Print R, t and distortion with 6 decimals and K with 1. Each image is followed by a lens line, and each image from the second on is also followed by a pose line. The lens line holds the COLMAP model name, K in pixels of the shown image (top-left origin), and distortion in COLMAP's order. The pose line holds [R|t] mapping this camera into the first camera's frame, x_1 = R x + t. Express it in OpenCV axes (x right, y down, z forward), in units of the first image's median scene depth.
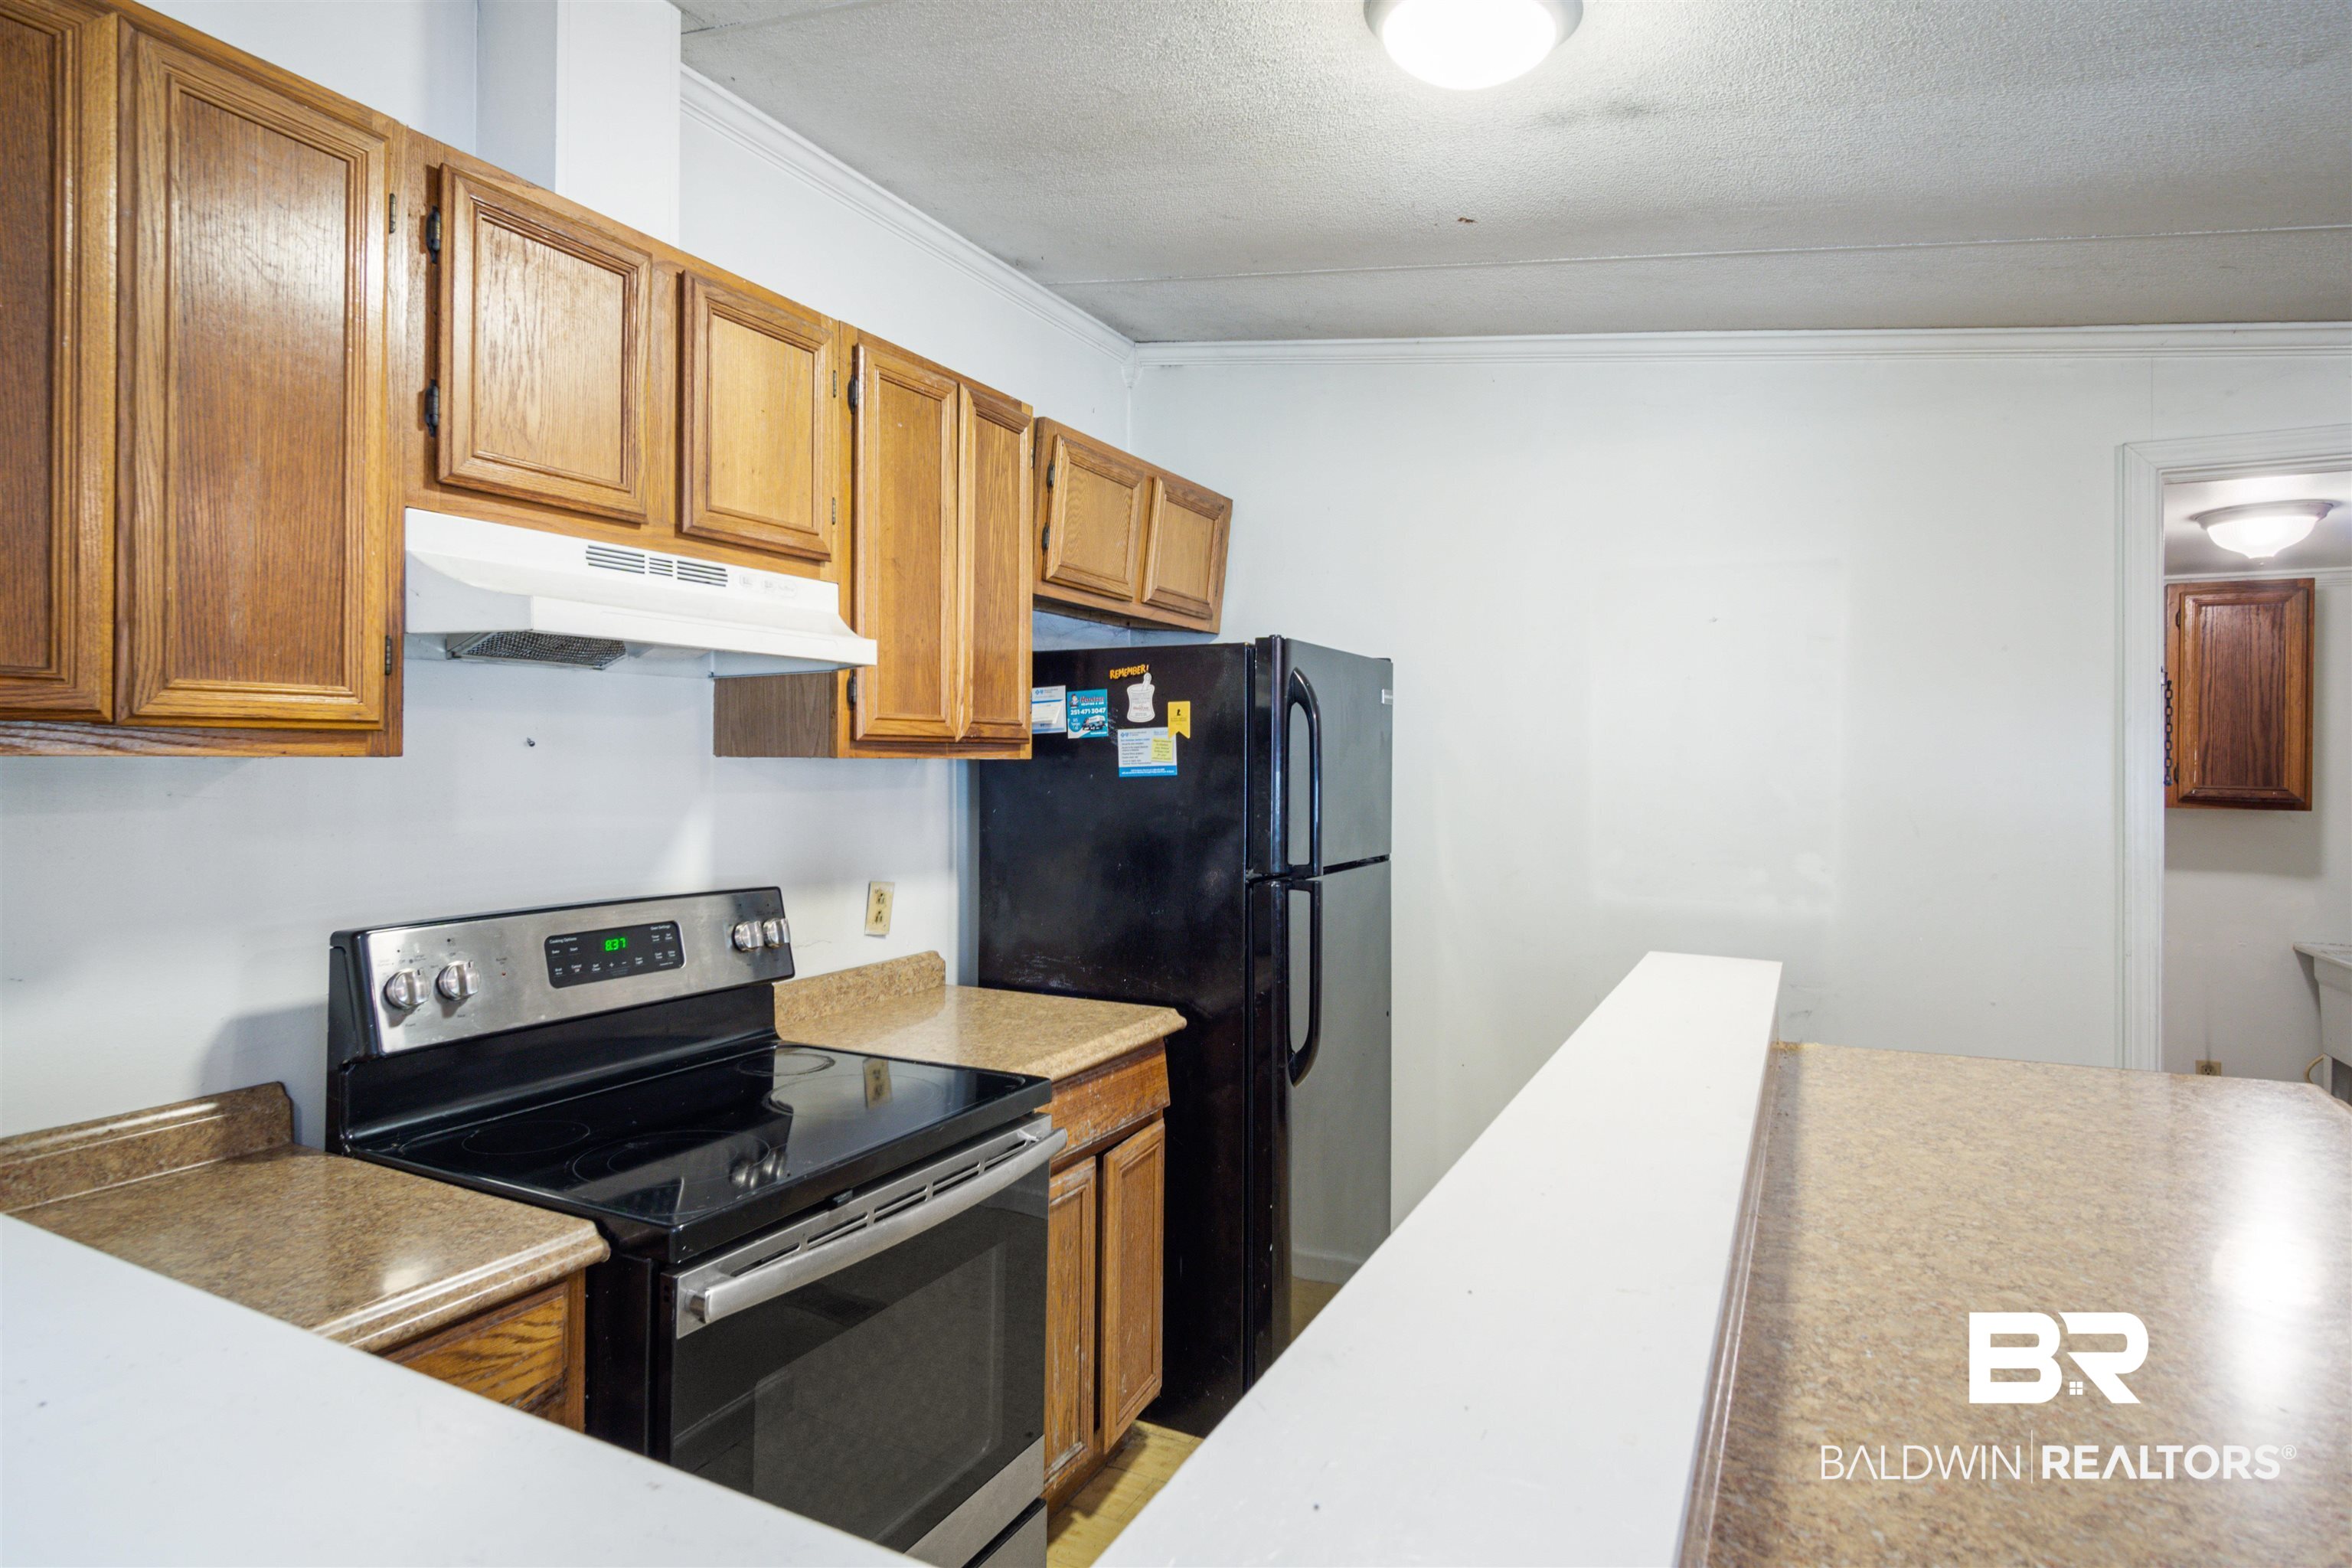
lens RADIAL K [[1266.0, 0, 1160.2], [0, 1266.0, 761.6], [0, 0, 1]] dist [-0.003082, 0.004428]
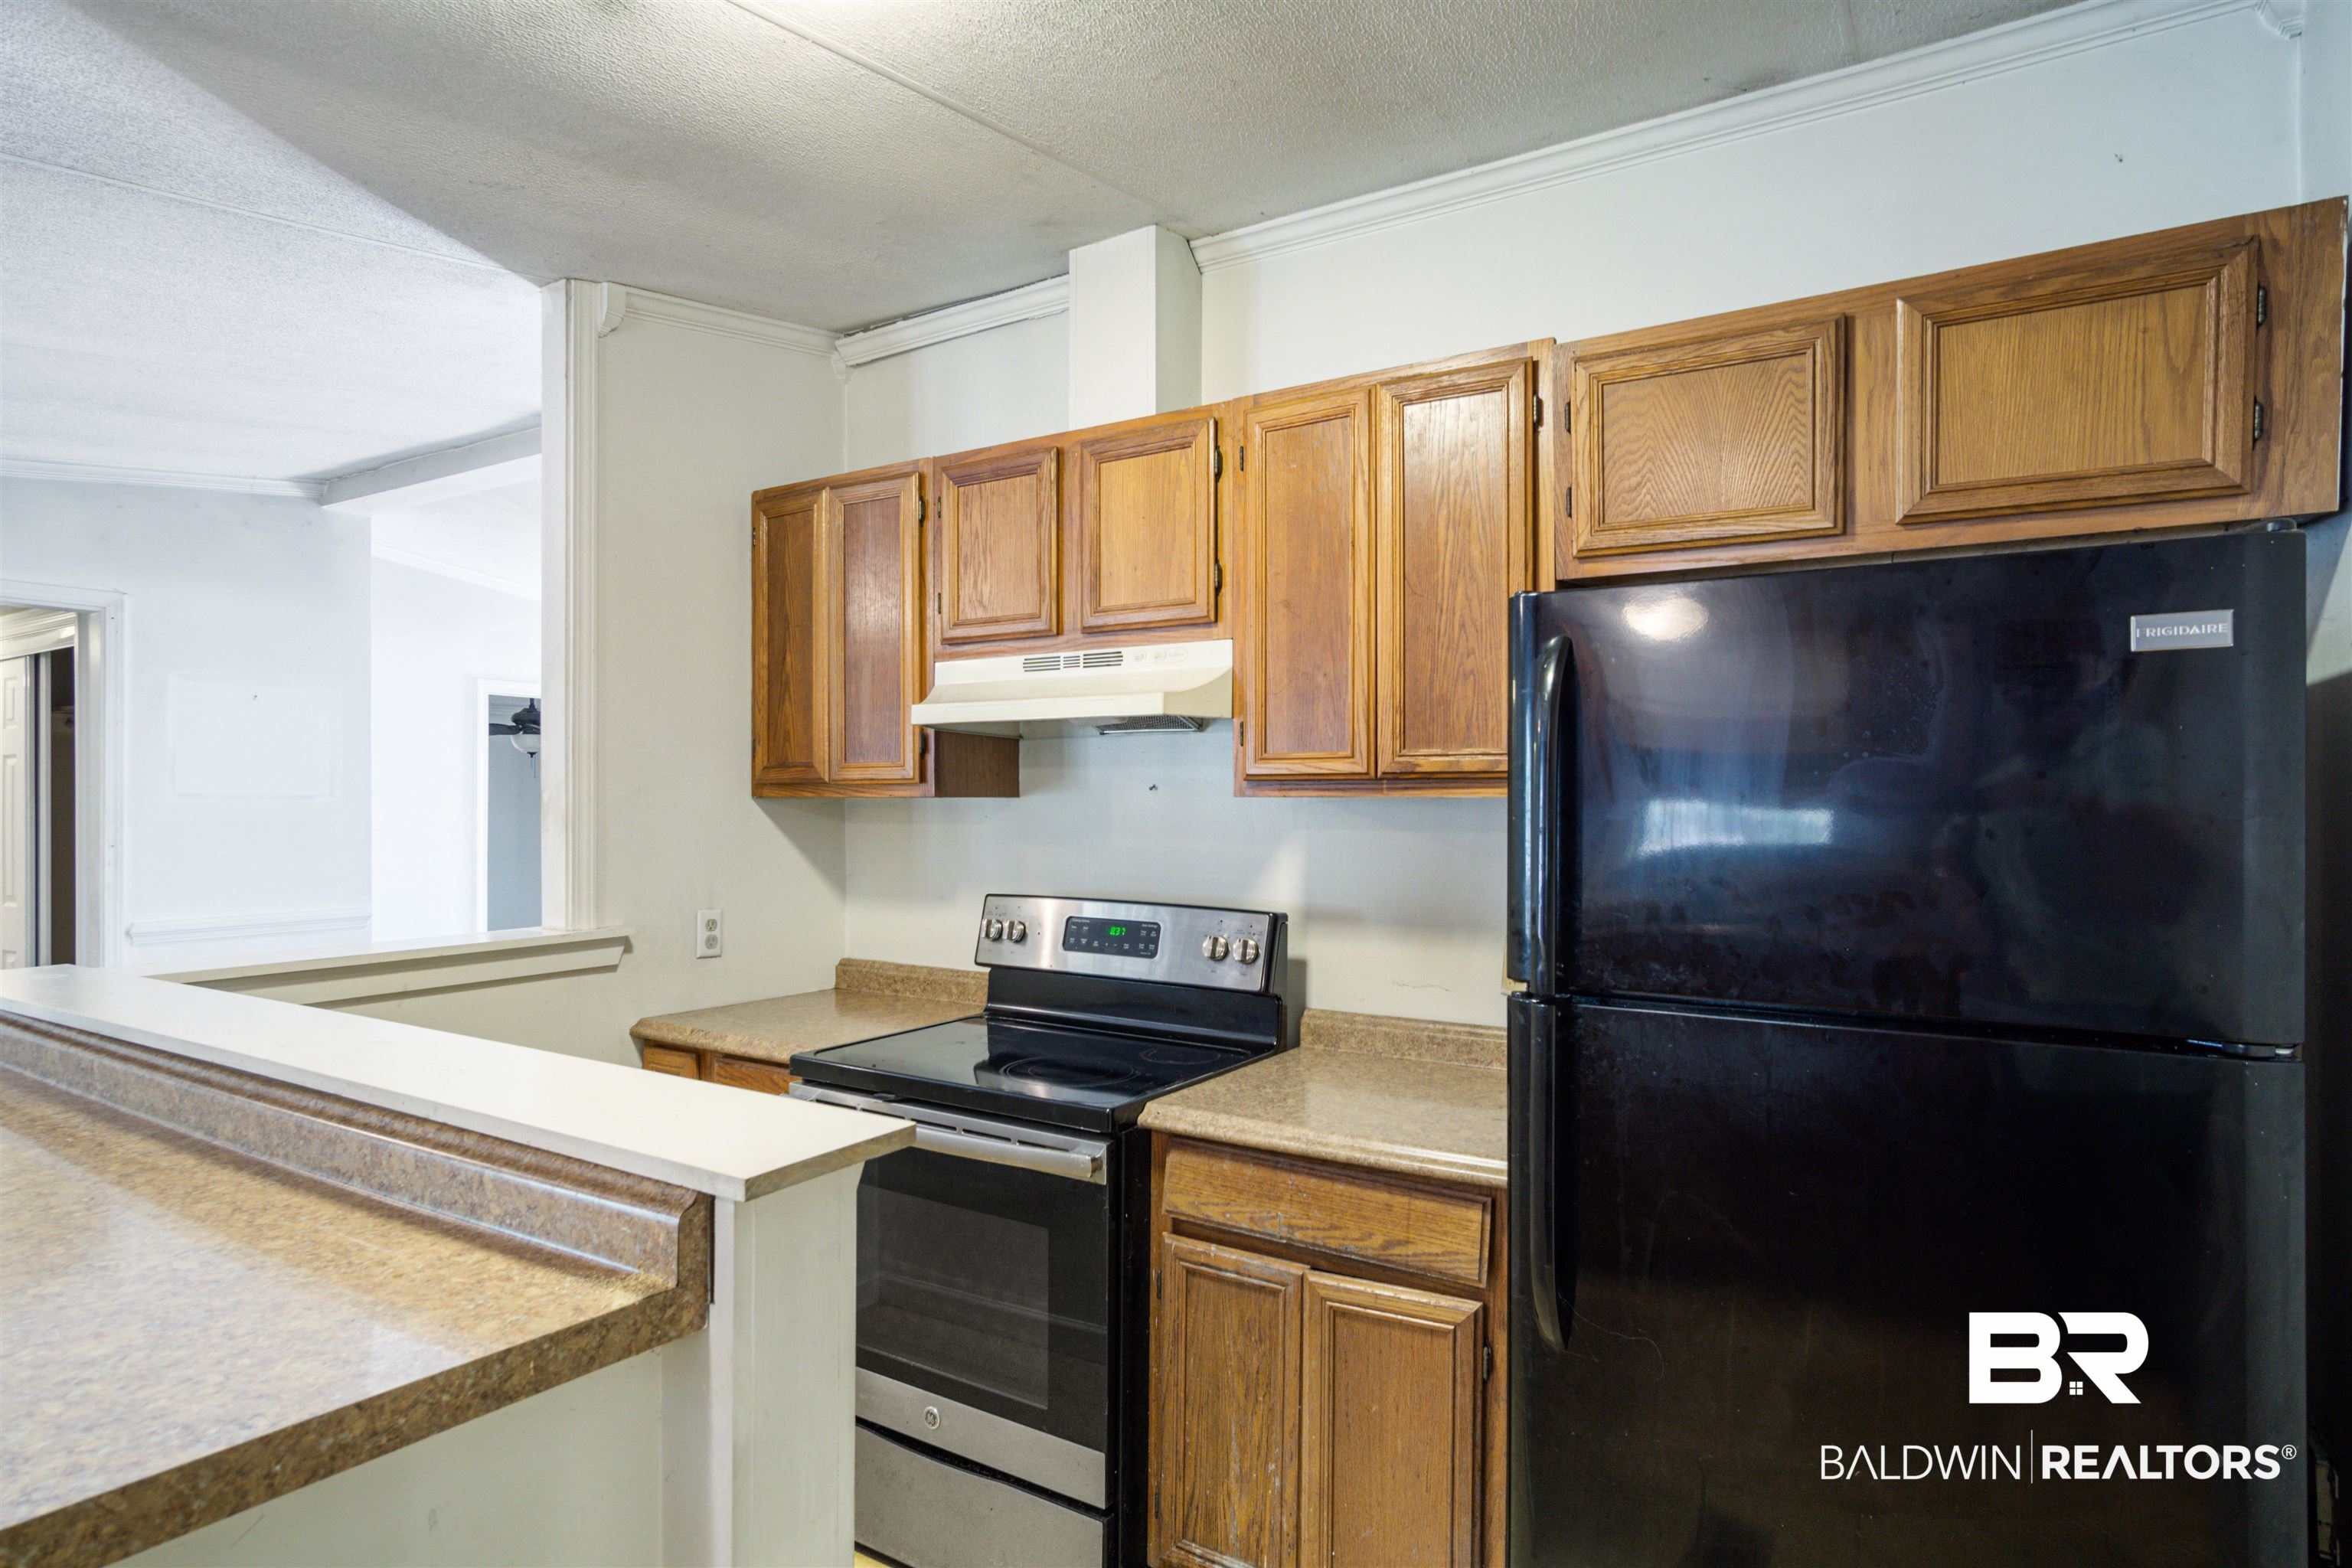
lens RADIAL K [[1266.0, 0, 1168.2], [0, 1266.0, 802.5], [0, 0, 1]] dist [-0.003082, 0.004428]
pose [[-0.080516, -0.003878, -0.996746, 0.944831], [-0.004961, 0.999982, -0.003490, 0.006911], [0.996741, 0.004664, -0.080533, 1.154452]]
